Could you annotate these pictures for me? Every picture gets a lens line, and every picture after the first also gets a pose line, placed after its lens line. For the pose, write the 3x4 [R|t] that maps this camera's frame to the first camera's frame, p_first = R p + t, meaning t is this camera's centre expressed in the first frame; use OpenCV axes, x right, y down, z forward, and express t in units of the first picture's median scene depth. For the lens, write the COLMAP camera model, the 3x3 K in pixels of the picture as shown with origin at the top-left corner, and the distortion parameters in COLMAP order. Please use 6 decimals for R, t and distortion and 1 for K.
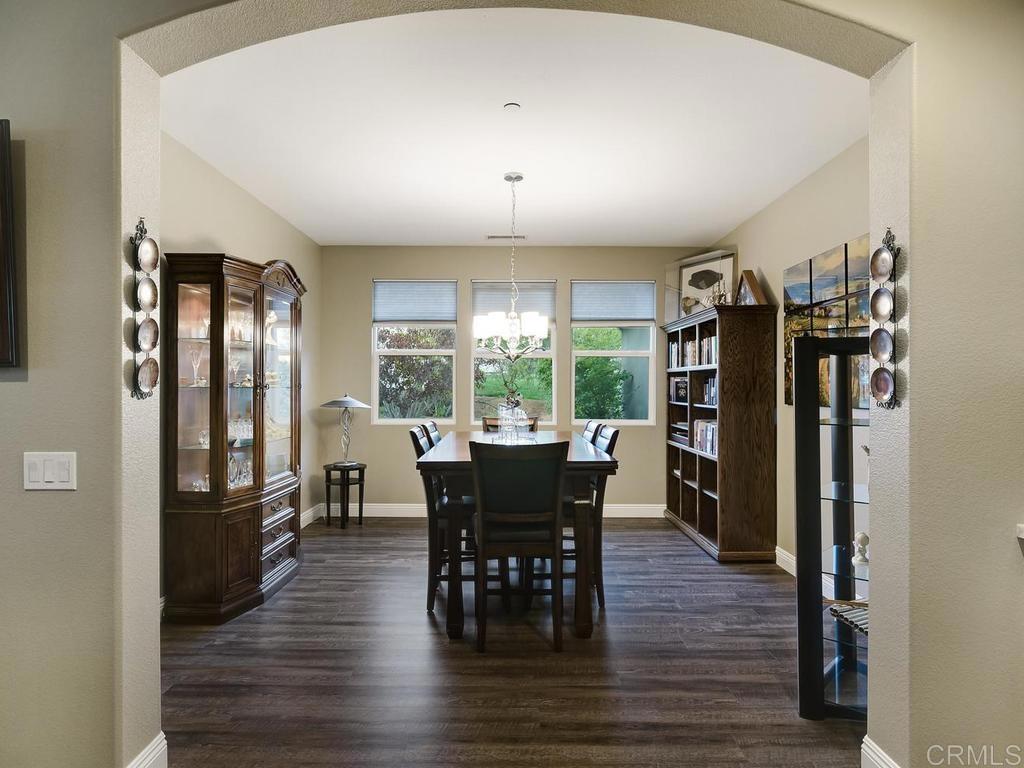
lens RADIAL K [[617.3, 0, 512.0], [0, 617.3, 384.0], [0, 0, 1]] dist [-0.002147, -0.000120]
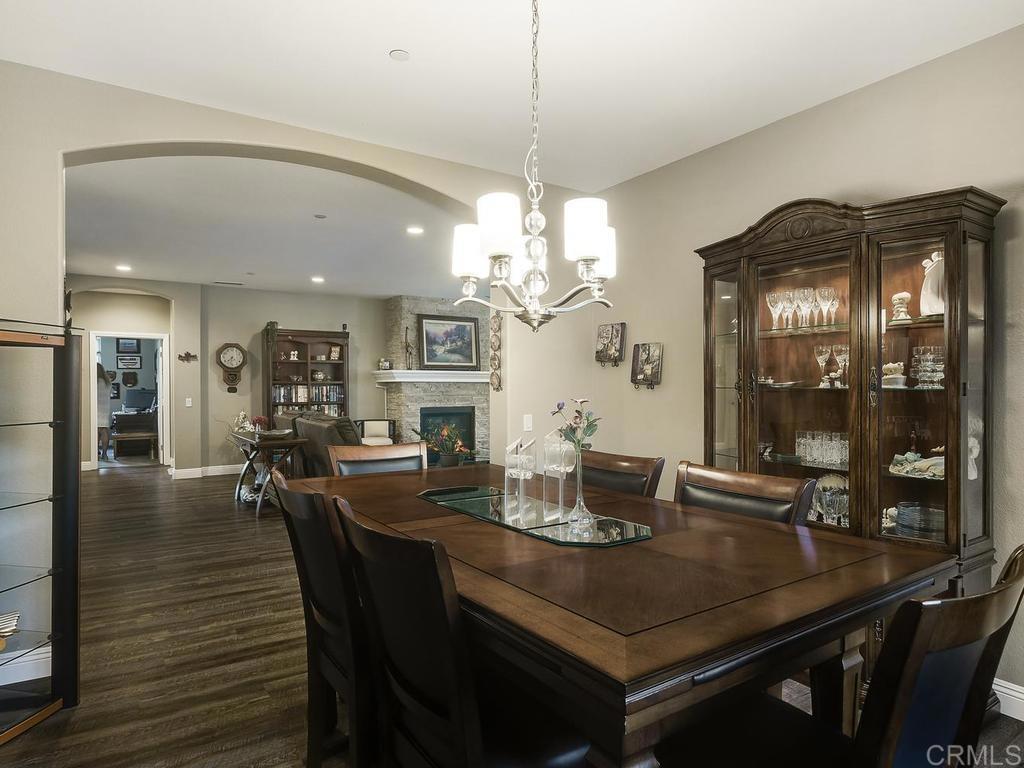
lens RADIAL K [[617.3, 0, 512.0], [0, 617.3, 384.0], [0, 0, 1]] dist [-0.002147, -0.000120]
pose [[-0.841789, -0.003856, -0.539793, 0.399977], [-0.006480, 0.999975, 0.002961, -0.002179], [0.539768, 0.005990, -0.841793, 2.166455]]
